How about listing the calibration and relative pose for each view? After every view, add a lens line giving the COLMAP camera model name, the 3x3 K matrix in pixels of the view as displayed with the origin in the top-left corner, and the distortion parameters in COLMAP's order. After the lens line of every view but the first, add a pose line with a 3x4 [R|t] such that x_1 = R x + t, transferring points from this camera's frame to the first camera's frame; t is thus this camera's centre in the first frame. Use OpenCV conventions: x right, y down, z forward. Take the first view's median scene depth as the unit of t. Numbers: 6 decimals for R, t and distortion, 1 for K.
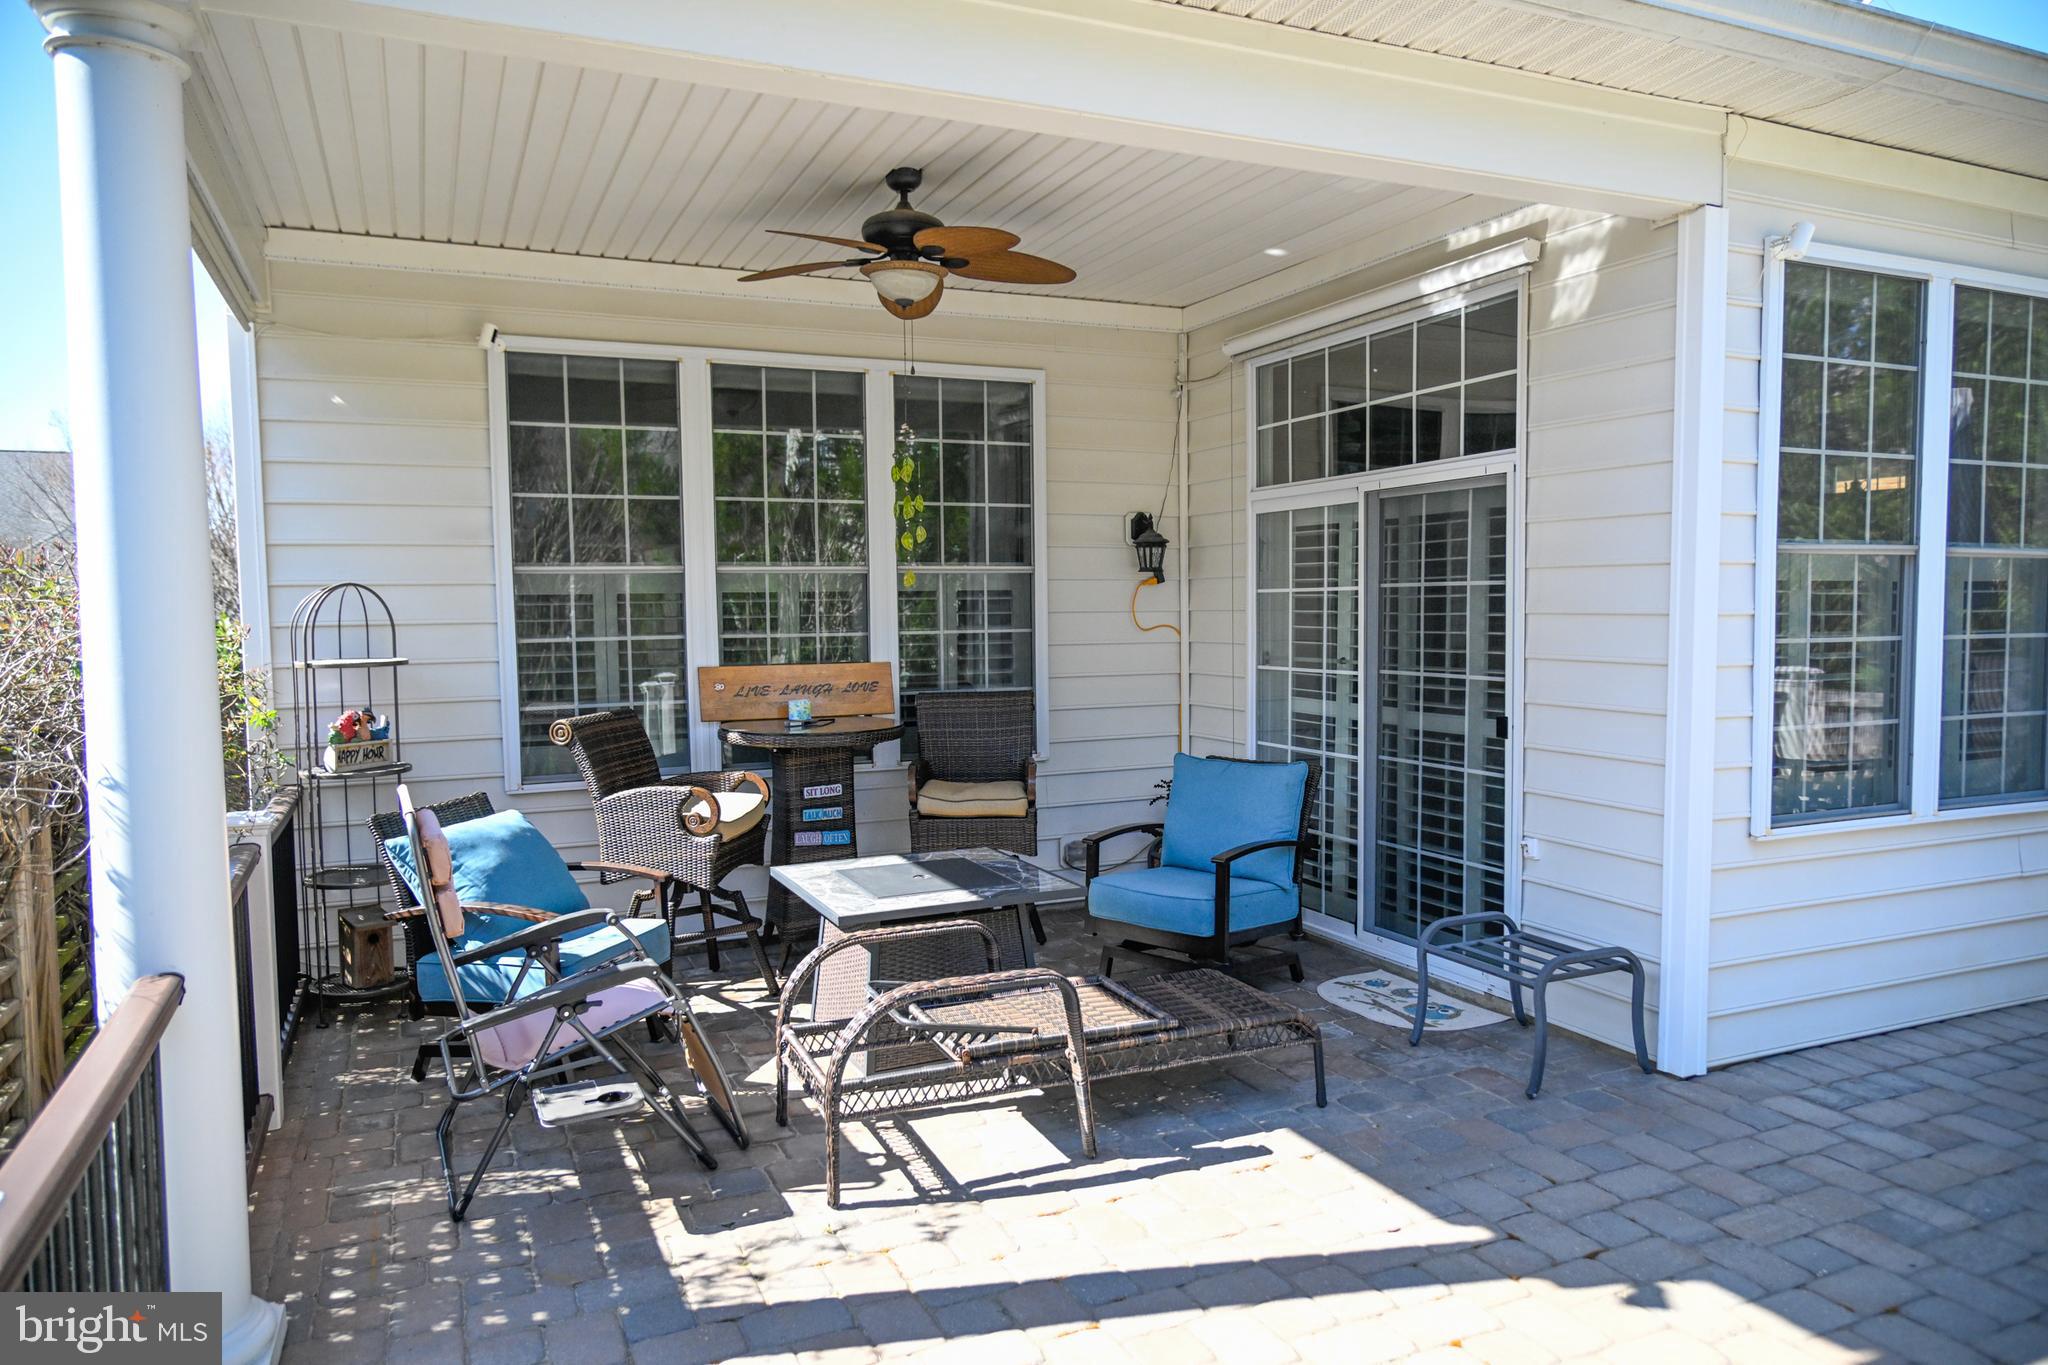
lens RADIAL K [[1374.1, 0, 1022.9], [0, 1374.1, 693.6], [0, 0, 1]] dist [0.003523, 0.001575]
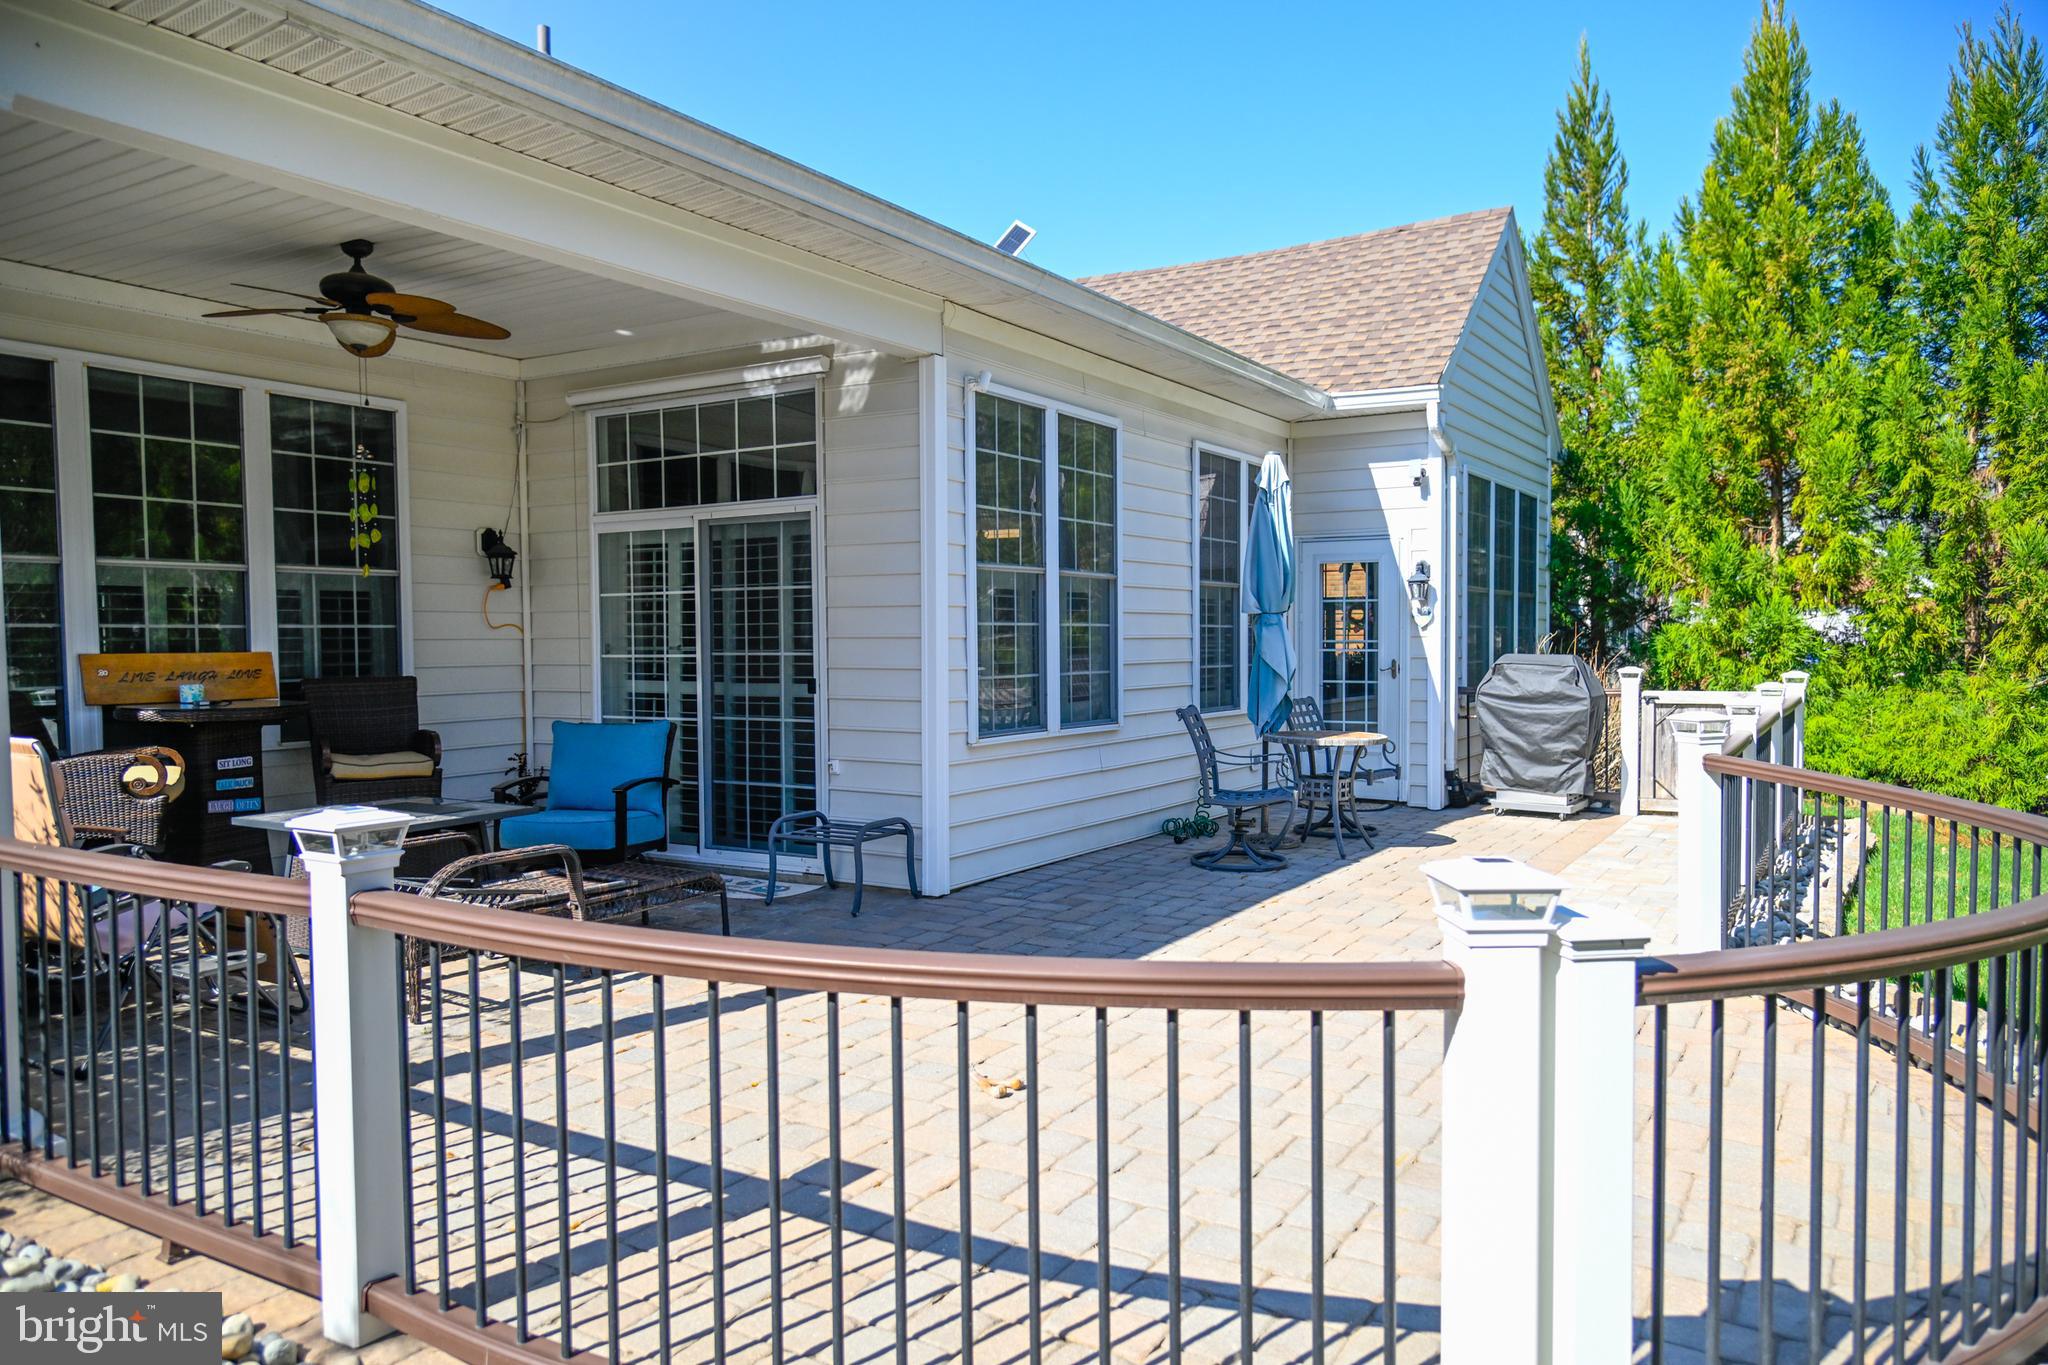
lens RADIAL K [[1374.1, 0, 1014.2], [0, 1374.1, 676.1], [0, 0, 1]] dist [0.003523, 0.001575]
pose [[0.836778, -0.012245, 0.547406, -0.260324], [0.032676, 0.999085, -0.027600, 0.059723], [-0.546567, 0.040982, 0.836412, -0.321632]]
